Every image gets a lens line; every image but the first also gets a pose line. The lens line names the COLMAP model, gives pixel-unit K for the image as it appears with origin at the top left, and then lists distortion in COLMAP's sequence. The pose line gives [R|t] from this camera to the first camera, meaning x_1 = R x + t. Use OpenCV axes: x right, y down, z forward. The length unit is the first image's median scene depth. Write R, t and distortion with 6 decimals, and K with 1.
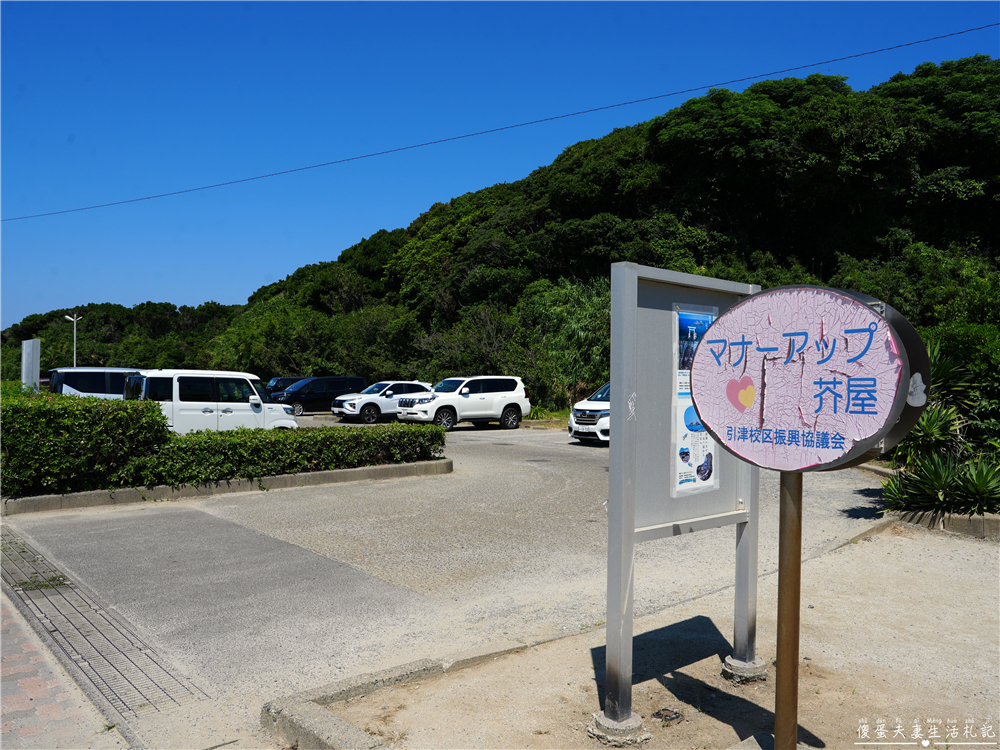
lens RADIAL K [[768.8, 0, 499.0], [0, 768.8, 377.9], [0, 0, 1]] dist [-0.100706, 0.066569]
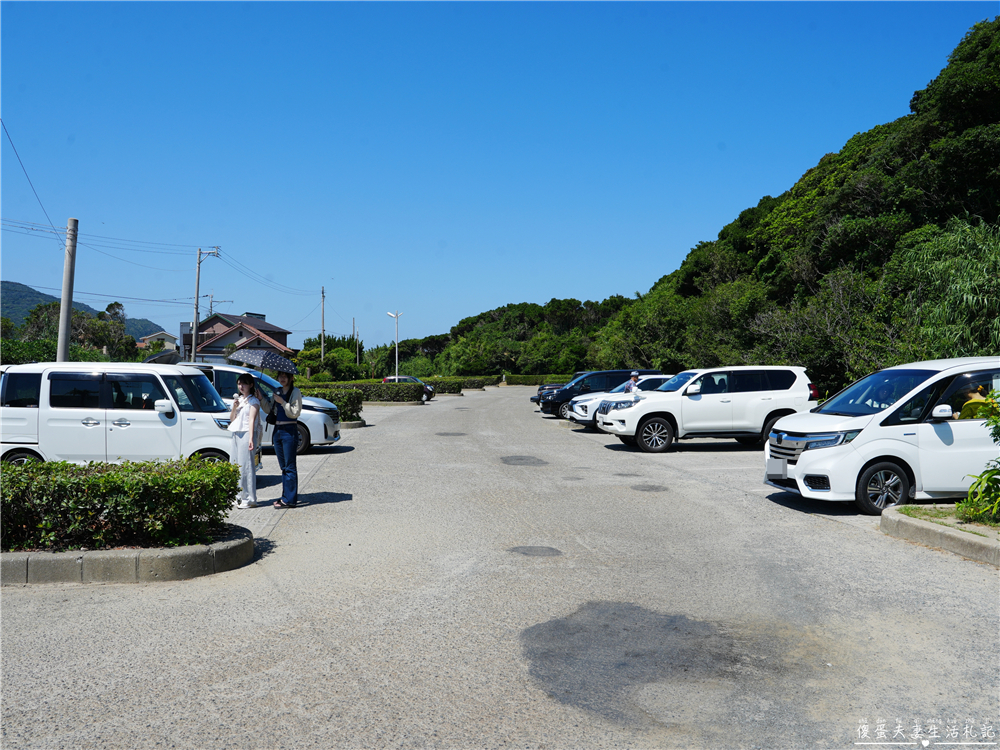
lens RADIAL K [[768.8, 0, 494.0], [0, 768.8, 372.3], [0, 0, 1]] dist [-0.100706, 0.066569]
pose [[0.830475, -0.010593, -0.556956, 0.116173], [0.010459, 0.999939, -0.003423, 0.001869], [0.556958, -0.002983, 0.830535, 0.251602]]
